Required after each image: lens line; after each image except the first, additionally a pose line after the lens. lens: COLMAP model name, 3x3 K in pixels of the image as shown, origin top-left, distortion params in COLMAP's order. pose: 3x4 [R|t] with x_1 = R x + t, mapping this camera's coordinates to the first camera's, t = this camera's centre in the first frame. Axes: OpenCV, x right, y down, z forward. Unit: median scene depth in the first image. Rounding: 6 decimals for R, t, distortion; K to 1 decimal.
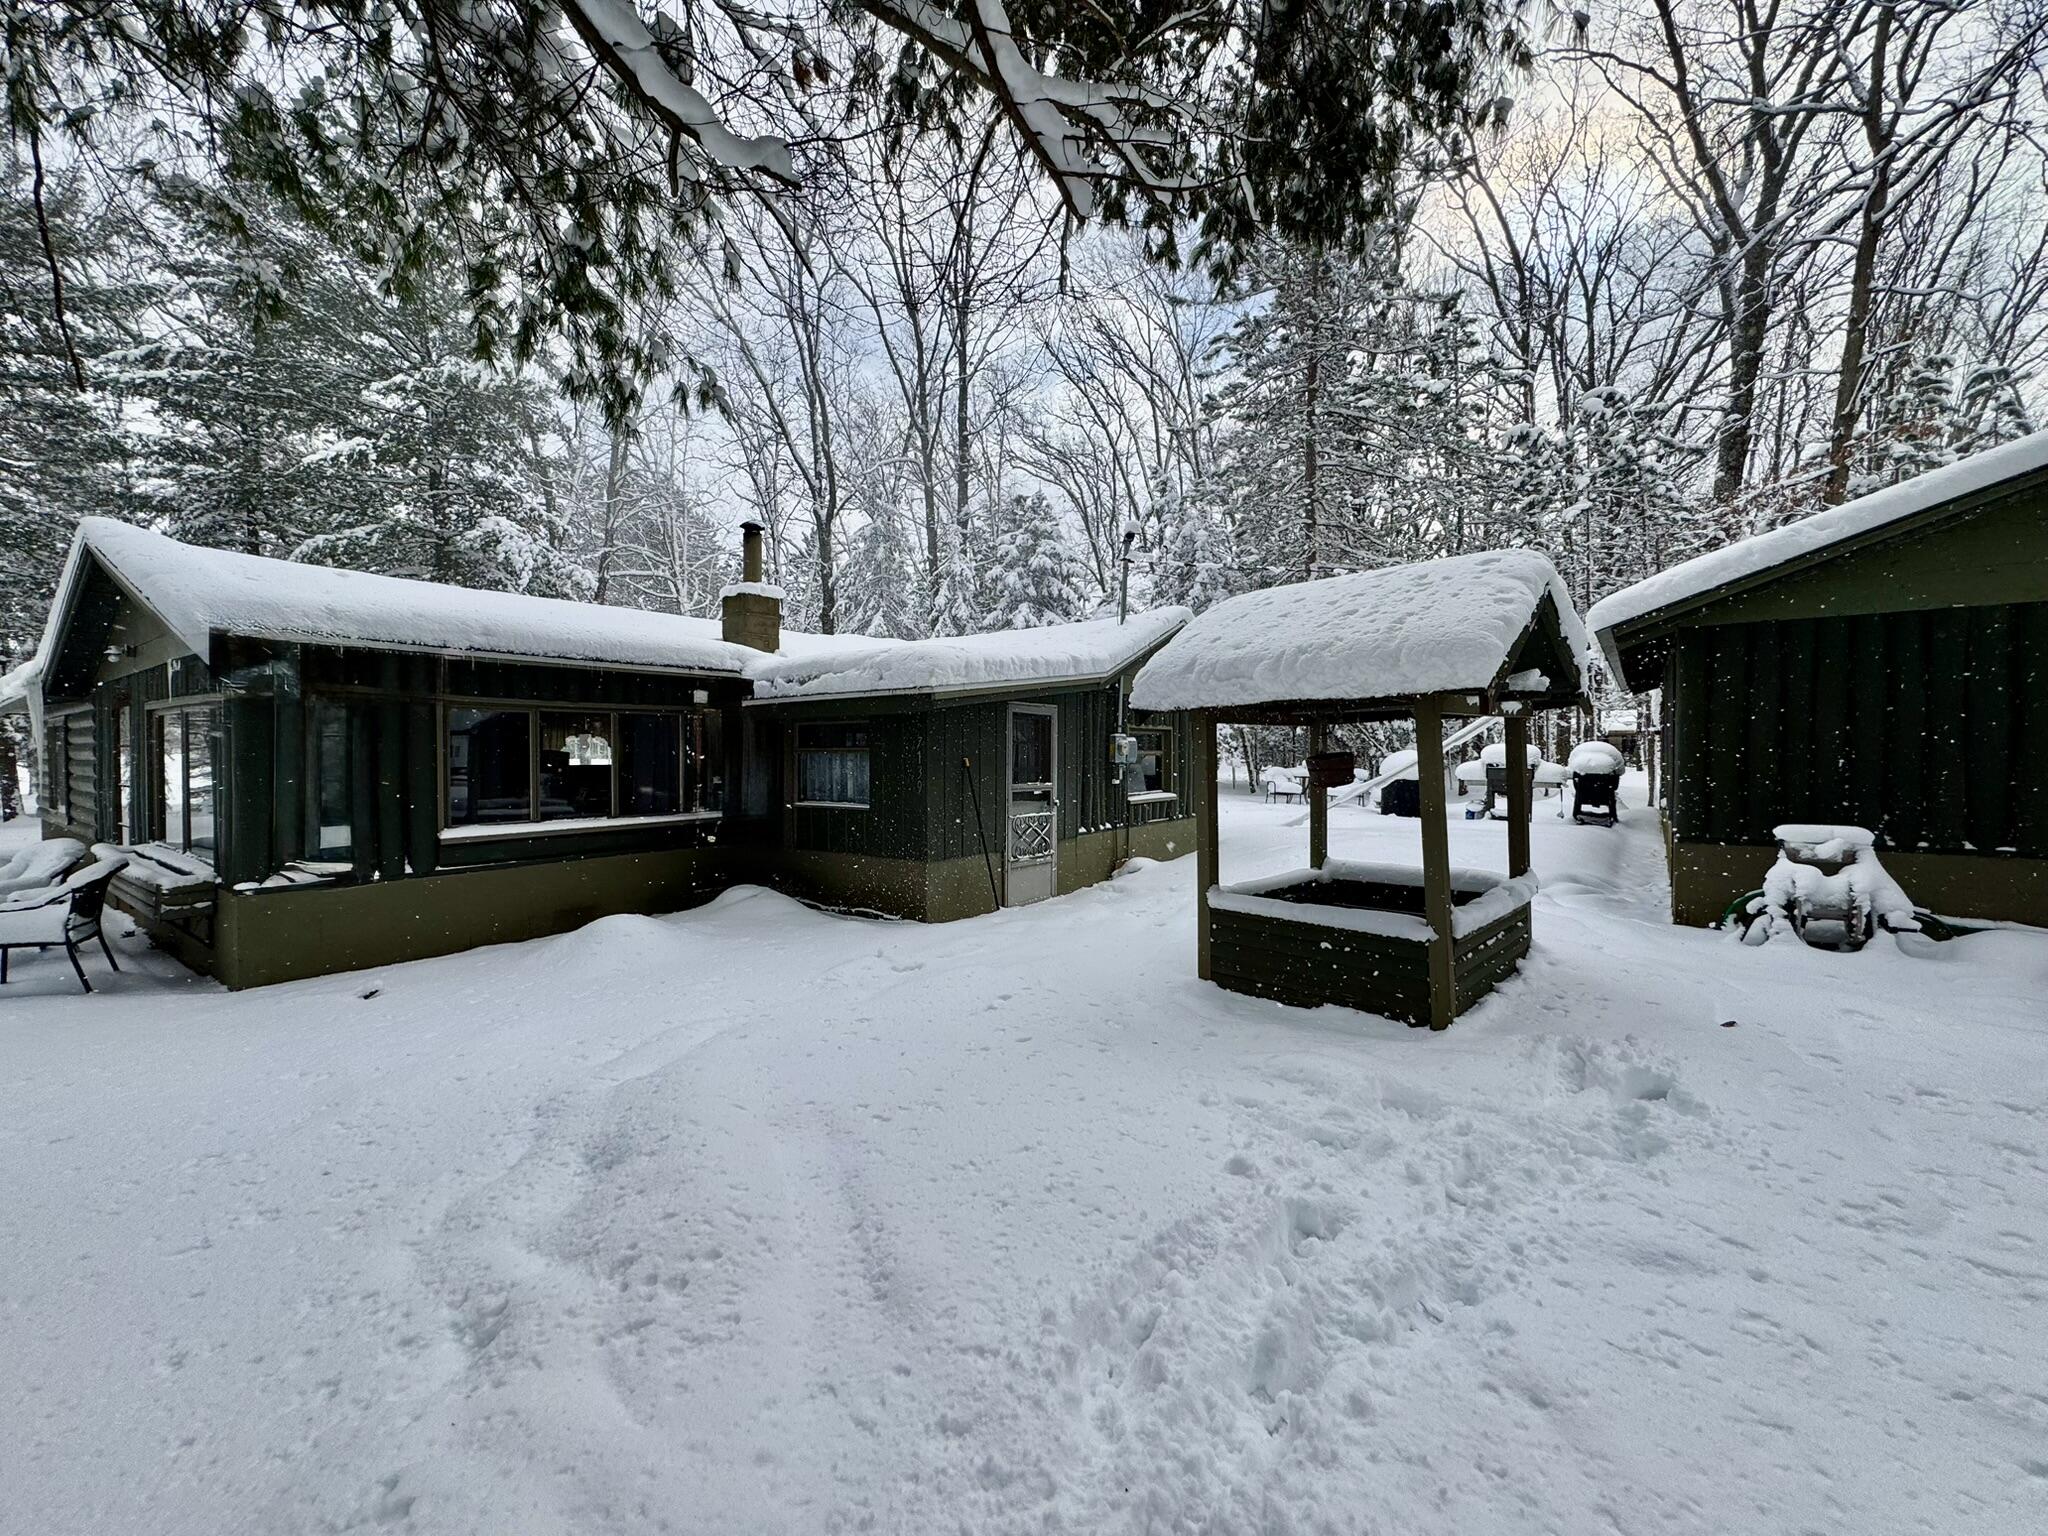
lens RADIAL K [[822.6, 0, 1020.1], [0, 822.6, 764.3], [0, 0, 1]] dist [-0.003979, -0.000092]
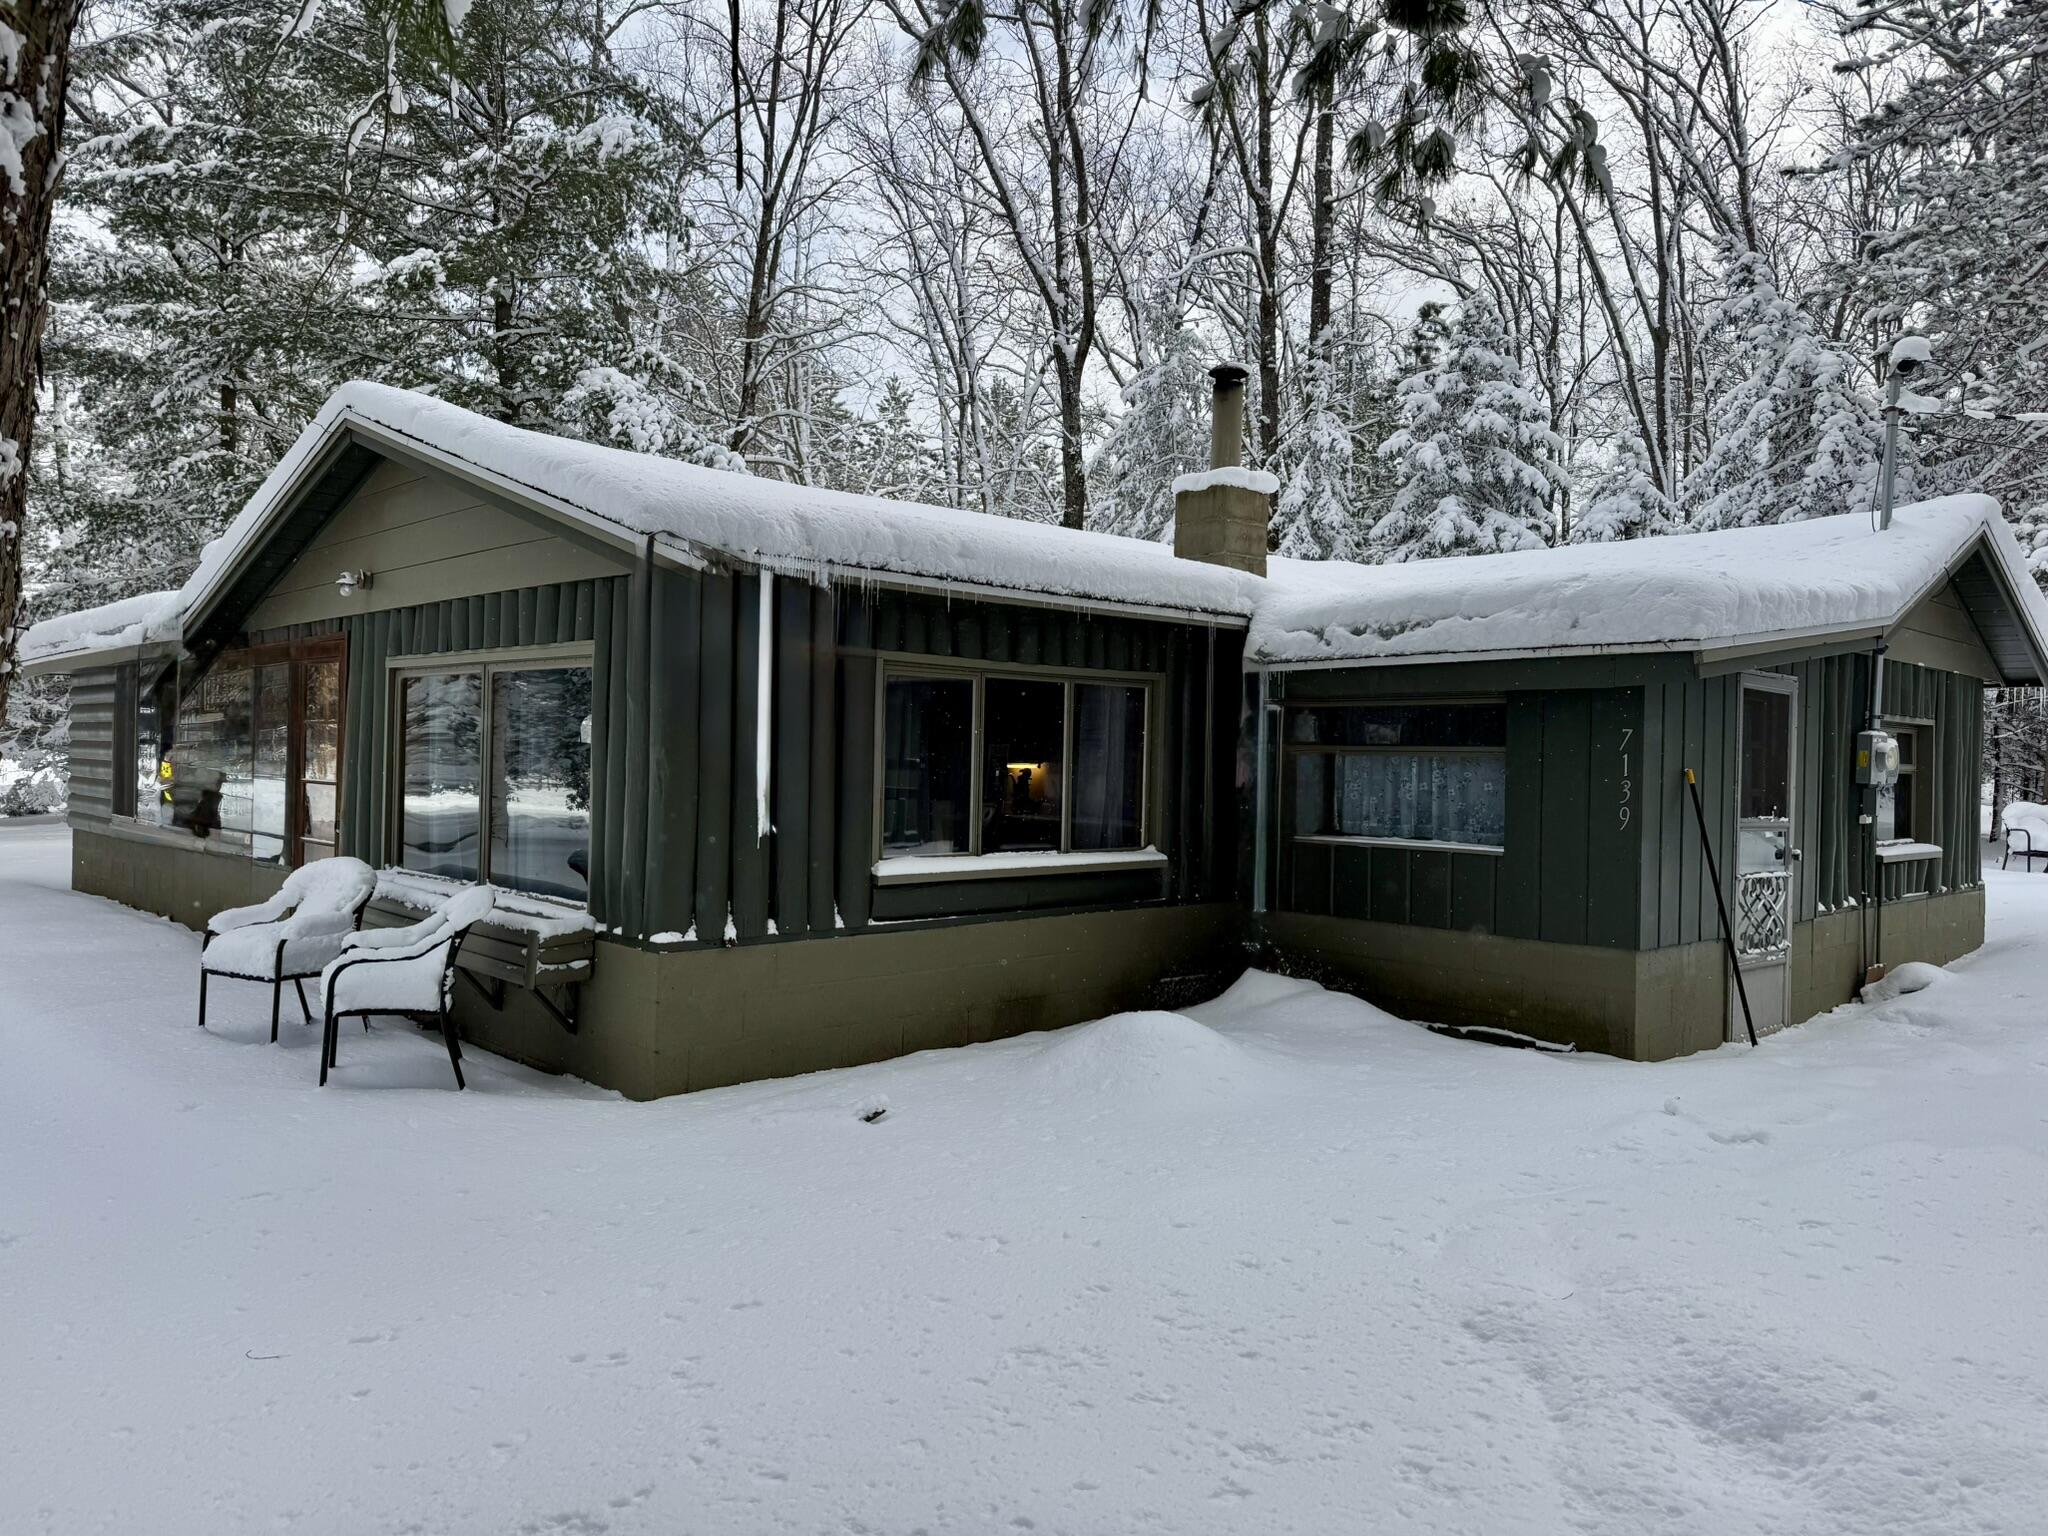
lens RADIAL K [[1444.5, 0, 1018.7], [0, 1444.5, 759.7], [0, 0, 1]] dist [0.034563, -0.032280]
pose [[0.981400, 0.021064, -0.190816, -0.194452], [-0.024230, 0.999605, -0.014273, 0.006743], [0.190440, 0.018631, 0.981522, -0.034176]]
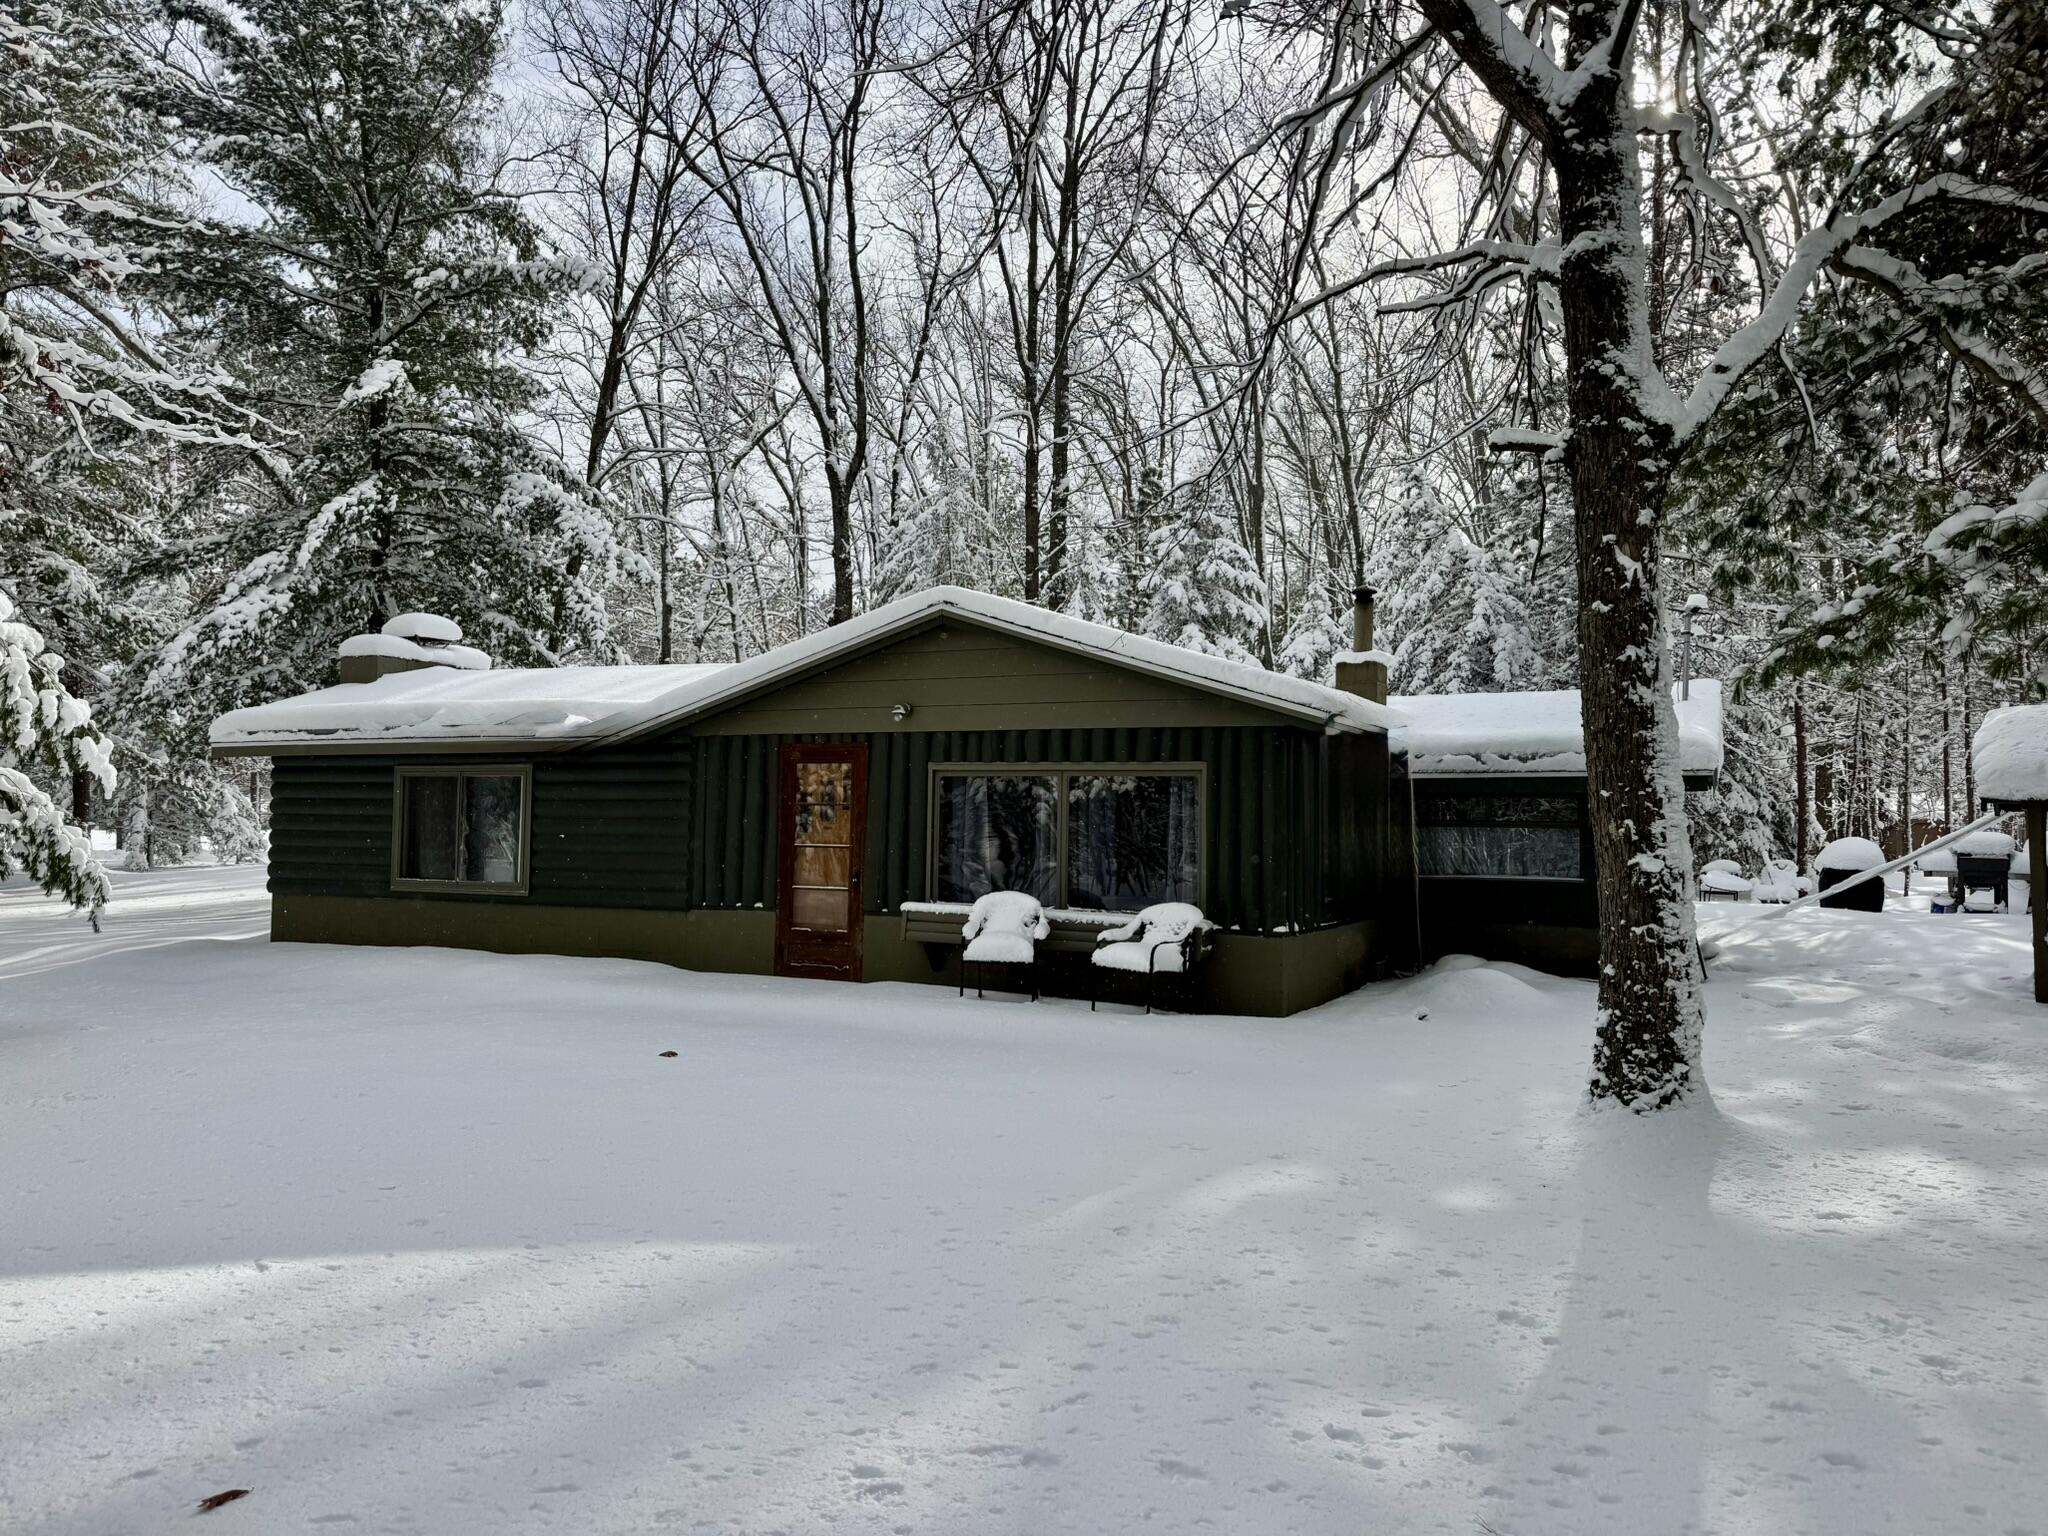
lens RADIAL K [[1444.5, 0, 1021.7], [0, 1444.5, 777.1], [0, 0, 1]] dist [0.034563, -0.032280]
pose [[0.986768, 0.023911, 0.160363, -0.729539], [-0.014757, 0.998206, -0.058033, 0.024860], [-0.161463, 0.054898, 0.985351, -0.443207]]
